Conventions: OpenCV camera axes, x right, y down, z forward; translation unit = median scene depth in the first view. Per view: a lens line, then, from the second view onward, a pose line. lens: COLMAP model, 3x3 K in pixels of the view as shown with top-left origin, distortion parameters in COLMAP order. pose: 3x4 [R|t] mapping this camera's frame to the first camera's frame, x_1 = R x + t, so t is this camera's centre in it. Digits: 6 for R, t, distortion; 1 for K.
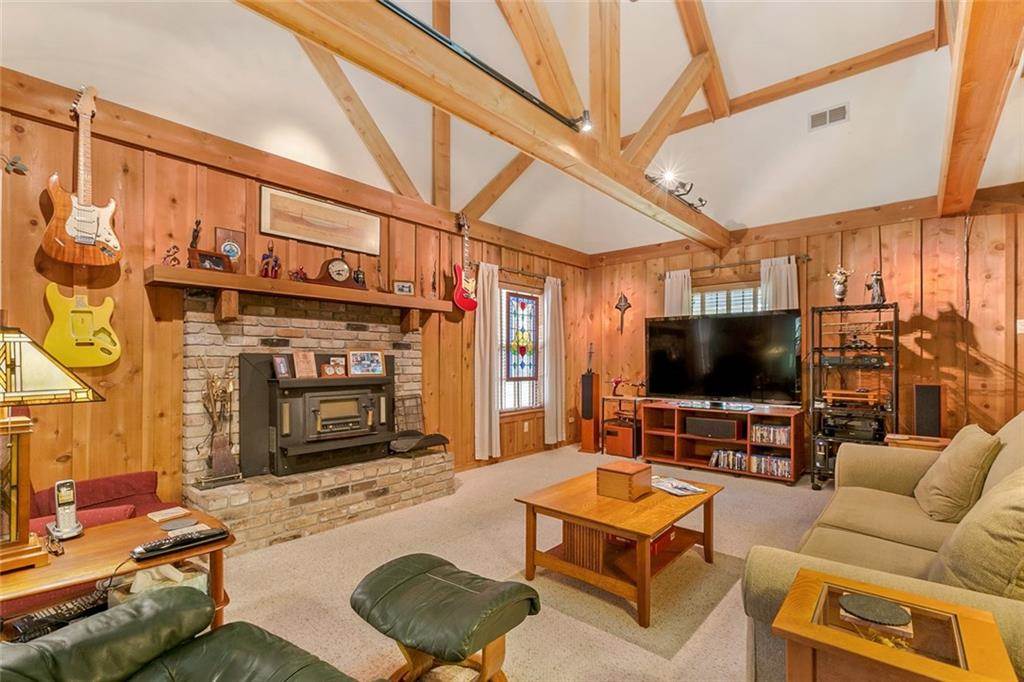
lens RADIAL K [[469.7, 0, 504.4], [0, 469.7, 356.4], [0, 0, 1]] dist [-0.000338, 0.000454]
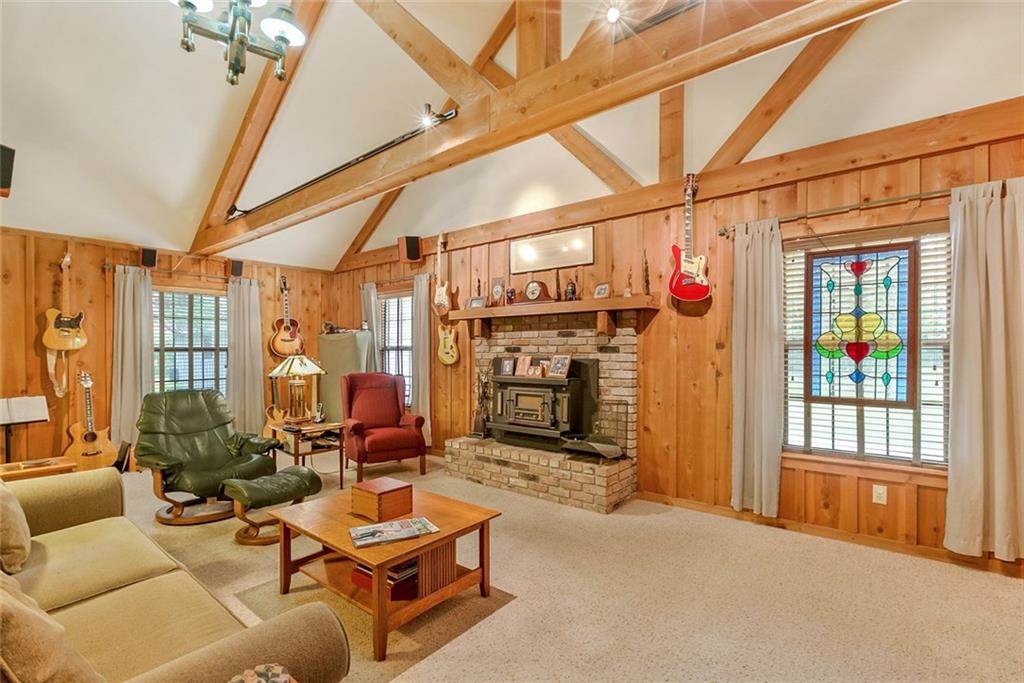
lens RADIAL K [[469.7, 0, 510.8], [0, 469.7, 350.4], [0, 0, 1]] dist [-0.000338, 0.000454]
pose [[0.030797, -0.003244, -0.999520, 0.776845], [0.010306, 0.999943, -0.002928, -0.019389], [0.999473, -0.010211, 0.030828, 0.790443]]
